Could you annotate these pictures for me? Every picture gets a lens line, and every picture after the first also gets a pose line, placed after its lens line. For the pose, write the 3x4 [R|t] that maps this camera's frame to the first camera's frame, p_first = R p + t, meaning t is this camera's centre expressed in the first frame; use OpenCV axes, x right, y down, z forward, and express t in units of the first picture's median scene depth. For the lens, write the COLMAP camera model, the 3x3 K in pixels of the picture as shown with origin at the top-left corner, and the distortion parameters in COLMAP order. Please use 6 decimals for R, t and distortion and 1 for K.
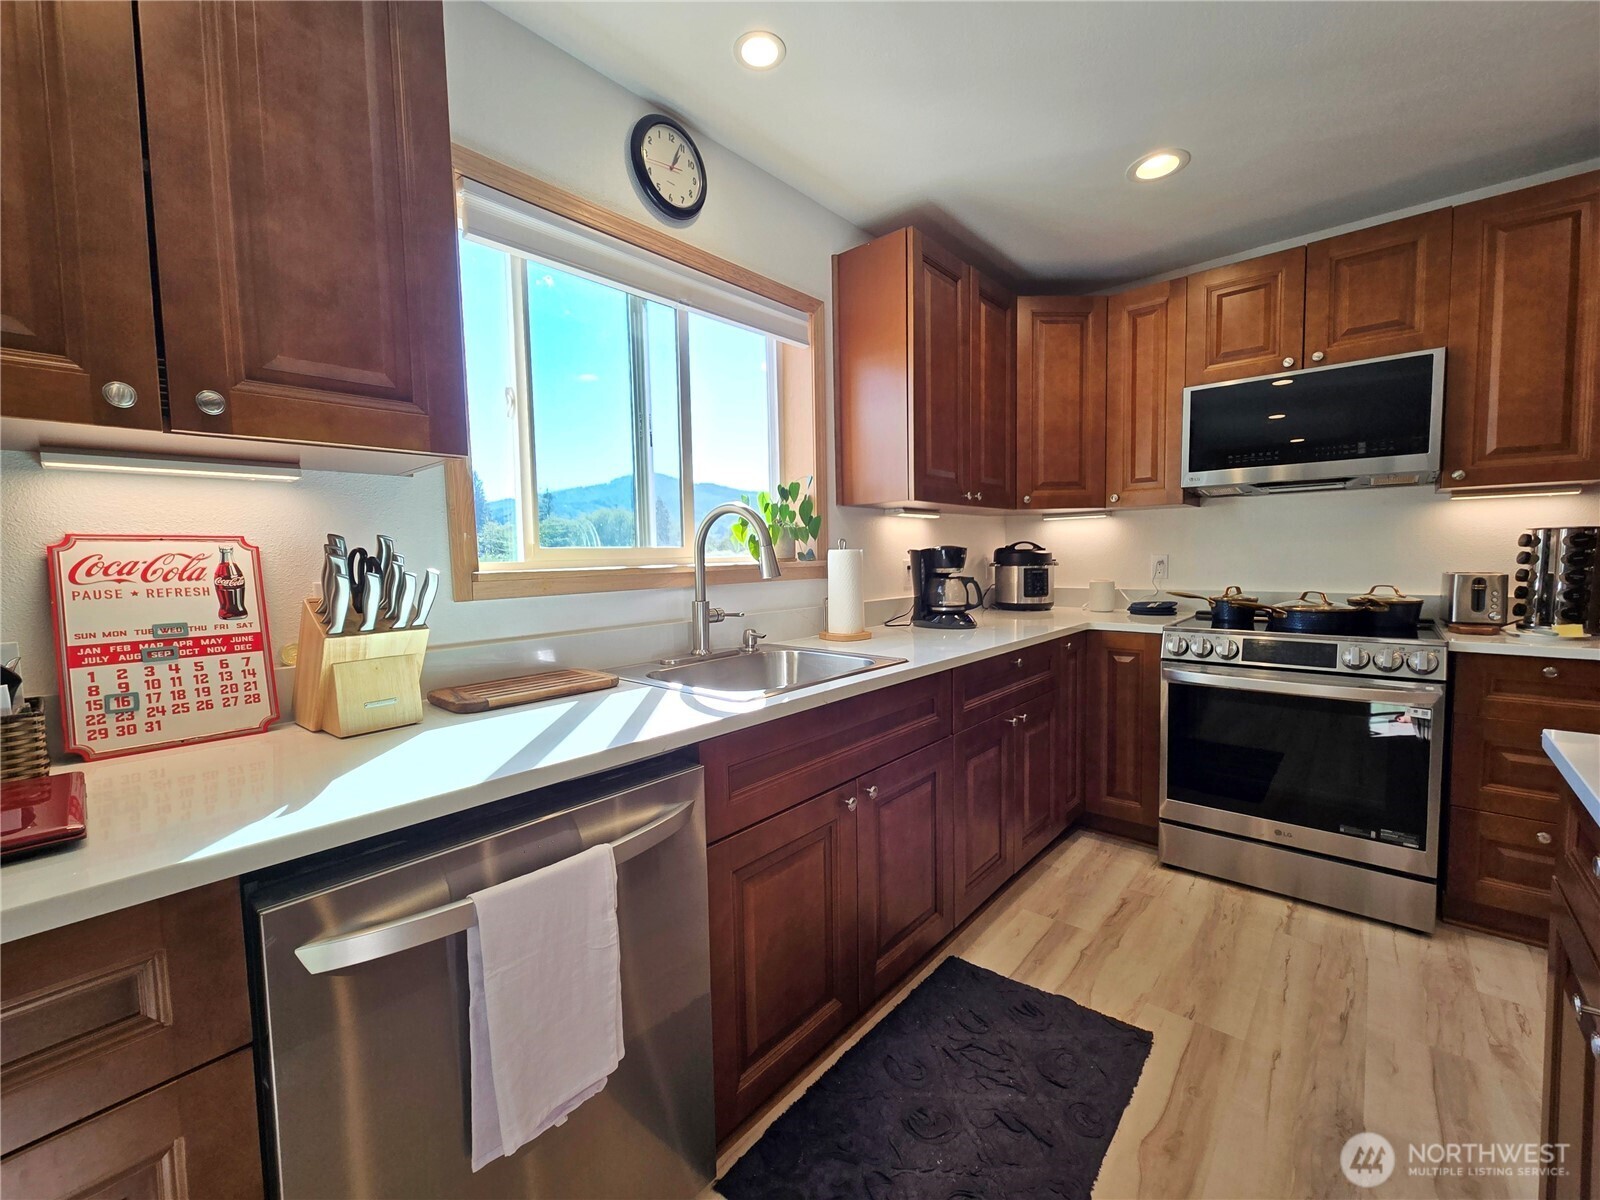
lens RADIAL K [[665.5, 0, 795.5], [0, 665.5, 599.0], [0, 0, 1]] dist [-0.001484, 0.000883]
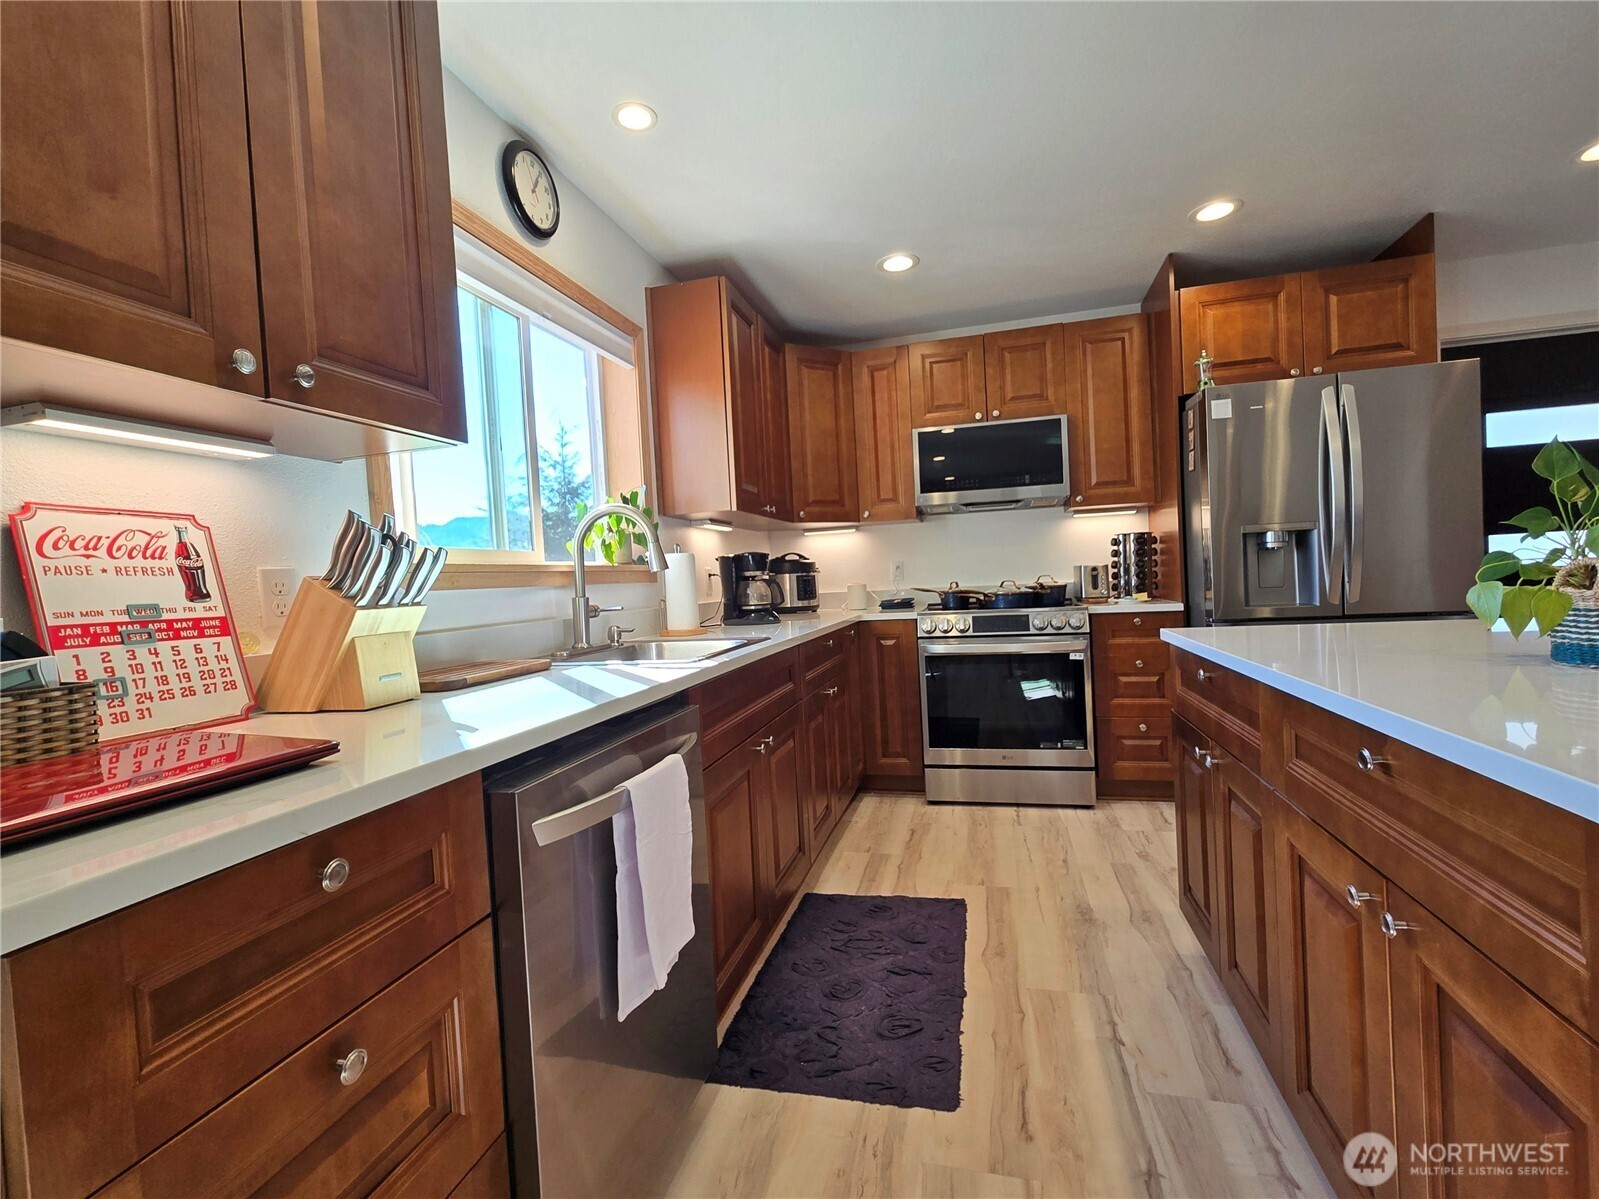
lens RADIAL K [[713.9, 0, 806.4], [0, 713.9, 594.7], [0, 0, 1]] dist [-0.000560, -0.000181]
pose [[0.891280, -0.035973, 0.452025, -0.314159], [0.063410, 0.996941, -0.045691, 0.069619], [-0.448999, 0.069386, 0.890834, -0.155823]]
